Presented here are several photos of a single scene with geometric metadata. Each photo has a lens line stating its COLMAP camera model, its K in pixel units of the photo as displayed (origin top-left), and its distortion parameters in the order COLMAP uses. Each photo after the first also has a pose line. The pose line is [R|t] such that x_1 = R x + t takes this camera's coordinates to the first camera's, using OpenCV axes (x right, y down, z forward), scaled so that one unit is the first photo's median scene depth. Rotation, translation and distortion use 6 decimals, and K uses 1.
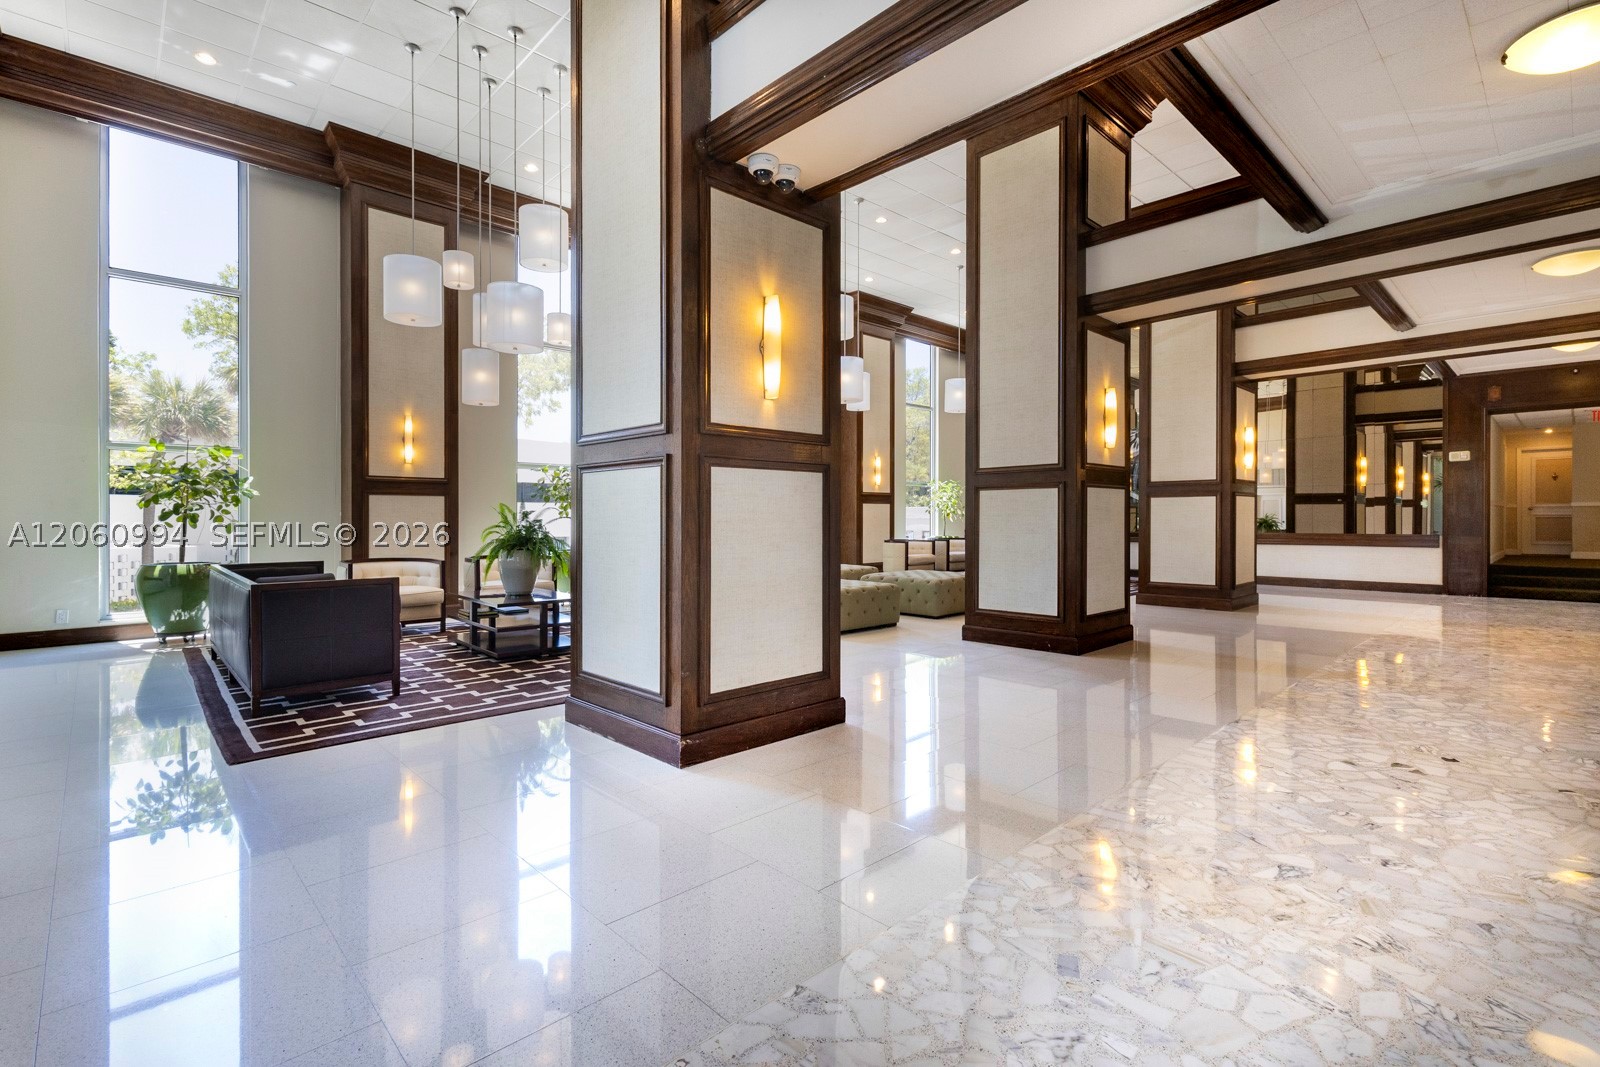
lens RADIAL K [[732.7, 0, 794.2], [0, 732.7, 528.2], [0, 0, 1]] dist [-0.001097, -0.000074]
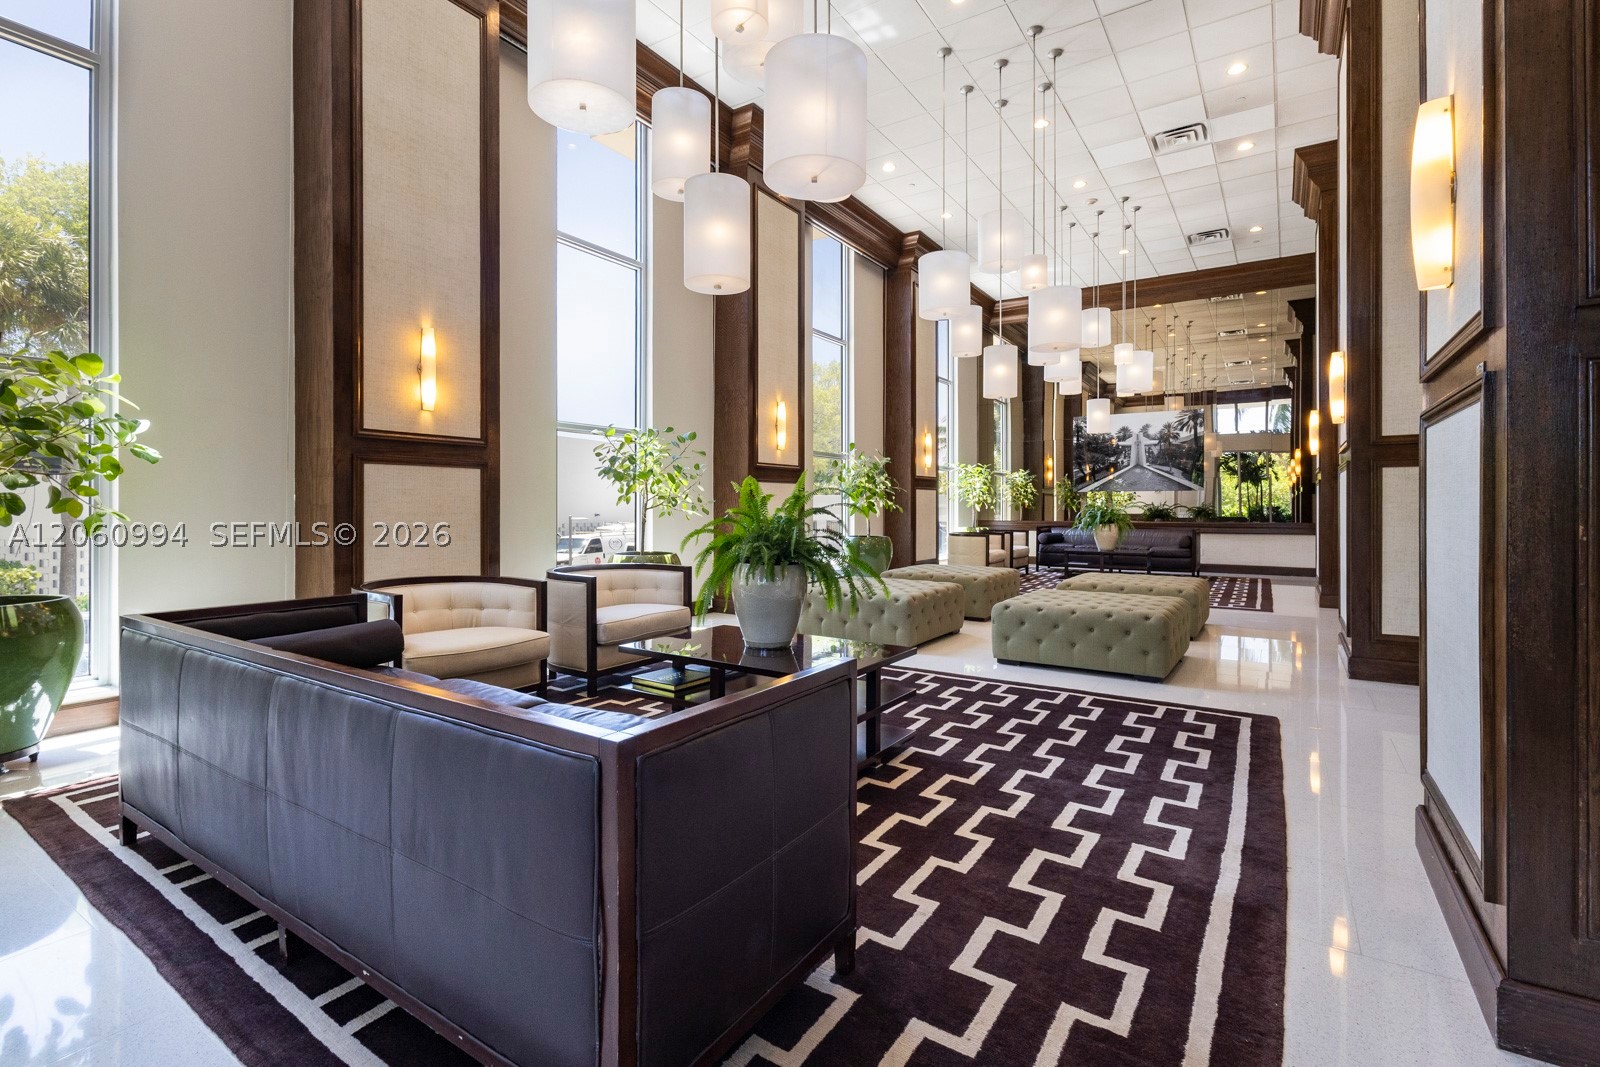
lens RADIAL K [[732.7, 0, 804.4], [0, 732.7, 519.3], [0, 0, 1]] dist [-0.001097, -0.000074]
pose [[0.971176, -0.002001, 0.238357, -0.376453], [0.000855, 0.999988, 0.004909, -0.005071], [-0.238363, -0.004564, 0.971165, 0.366337]]
